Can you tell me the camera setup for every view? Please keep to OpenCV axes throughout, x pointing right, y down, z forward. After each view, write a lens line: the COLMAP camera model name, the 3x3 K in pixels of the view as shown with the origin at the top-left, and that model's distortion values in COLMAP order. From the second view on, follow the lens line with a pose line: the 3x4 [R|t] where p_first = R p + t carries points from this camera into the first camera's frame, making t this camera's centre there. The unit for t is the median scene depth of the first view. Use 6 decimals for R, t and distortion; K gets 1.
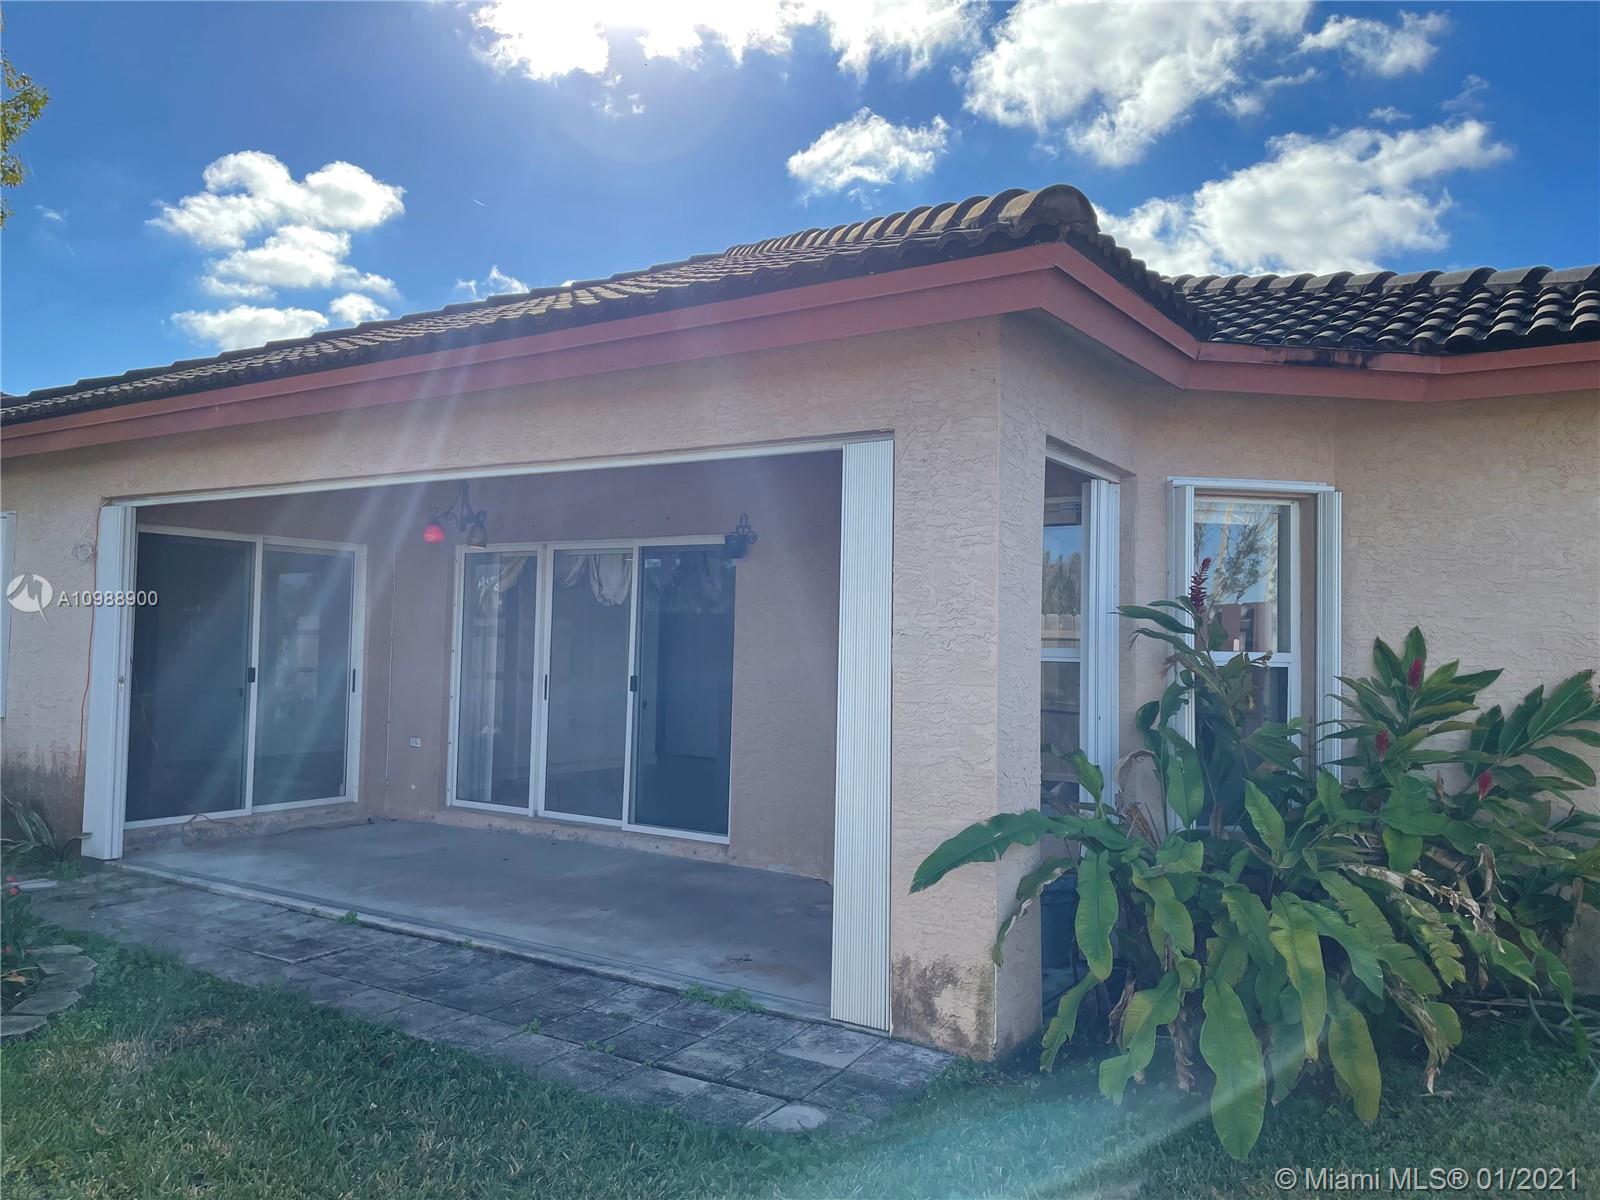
lens RADIAL K [[1210.8, 0, 789.5], [0, 1210.8, 590.4], [0, 0, 1]] dist [0.092727, -0.112800]
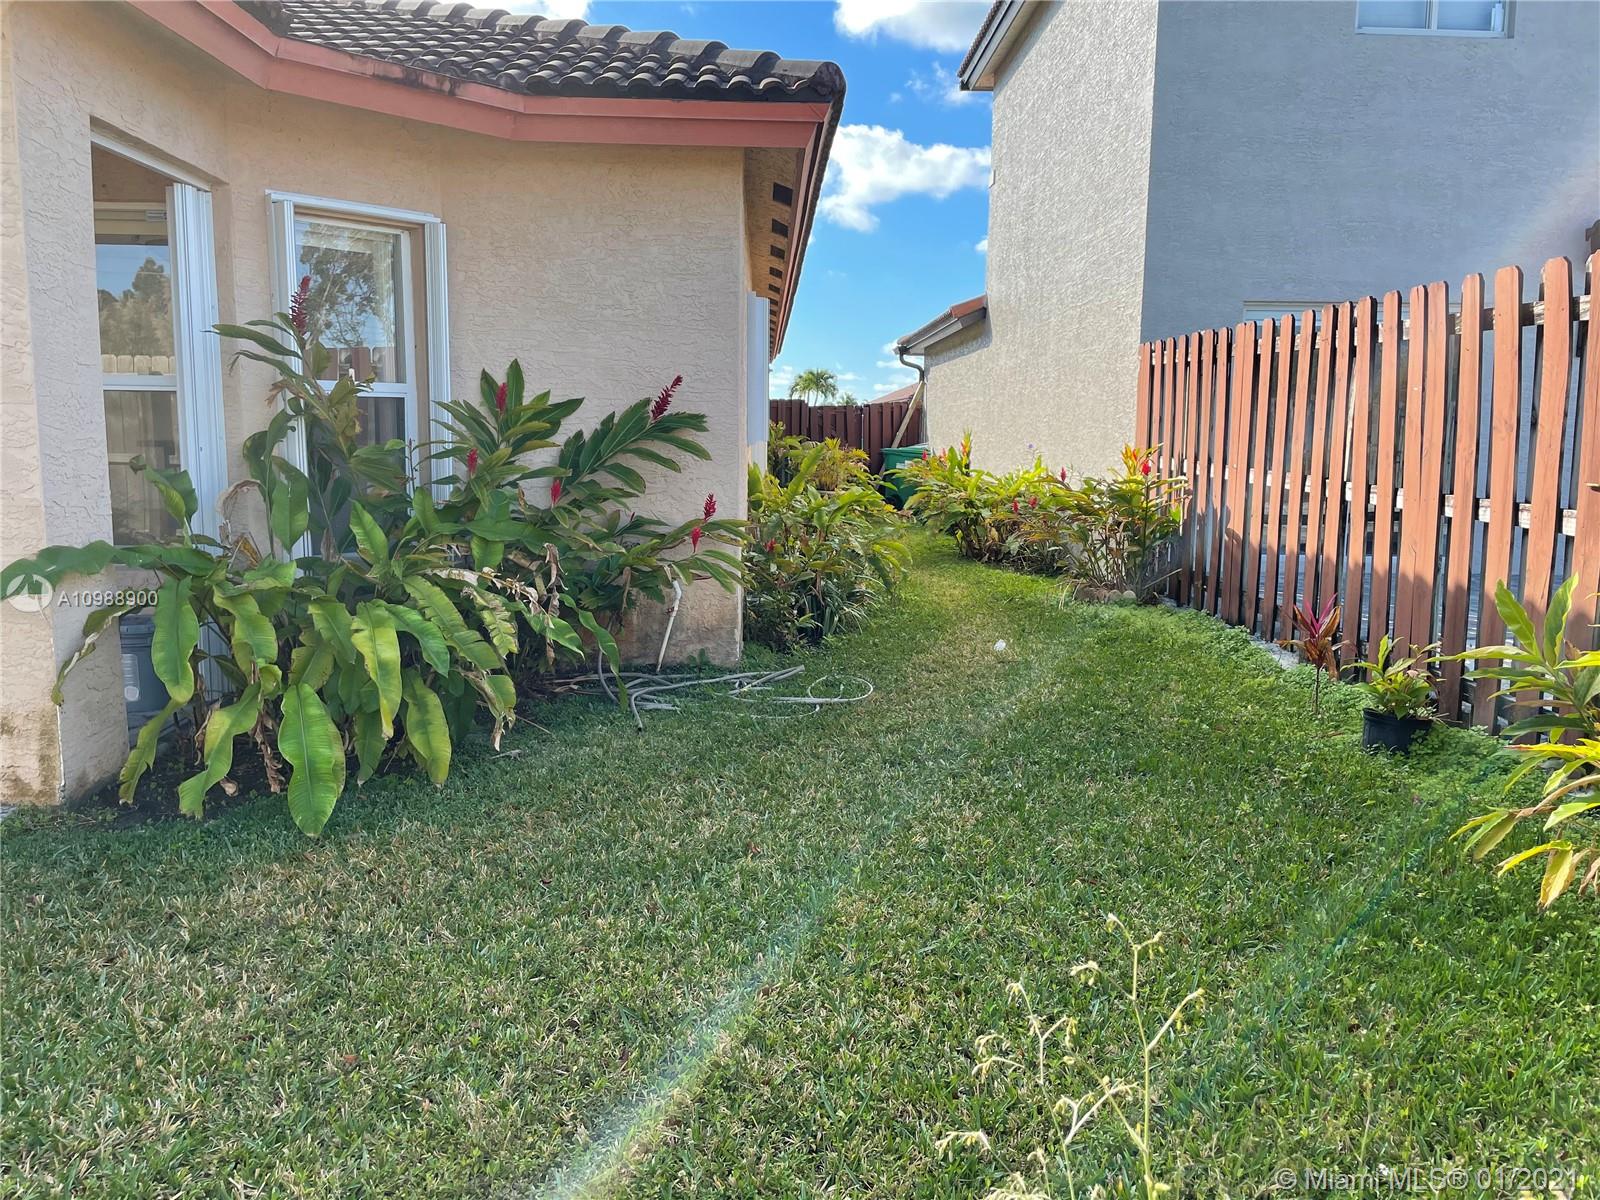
lens RADIAL K [[1210.8, 0, 799.3], [0, 1210.8, 595.1], [0, 0, 1]] dist [0.092727, -0.112800]
pose [[0.813790, -0.090283, 0.574104, 0.086912], [-0.021941, 0.982382, 0.185590, 0.034007], [-0.580745, -0.163628, 0.797472, -0.052638]]
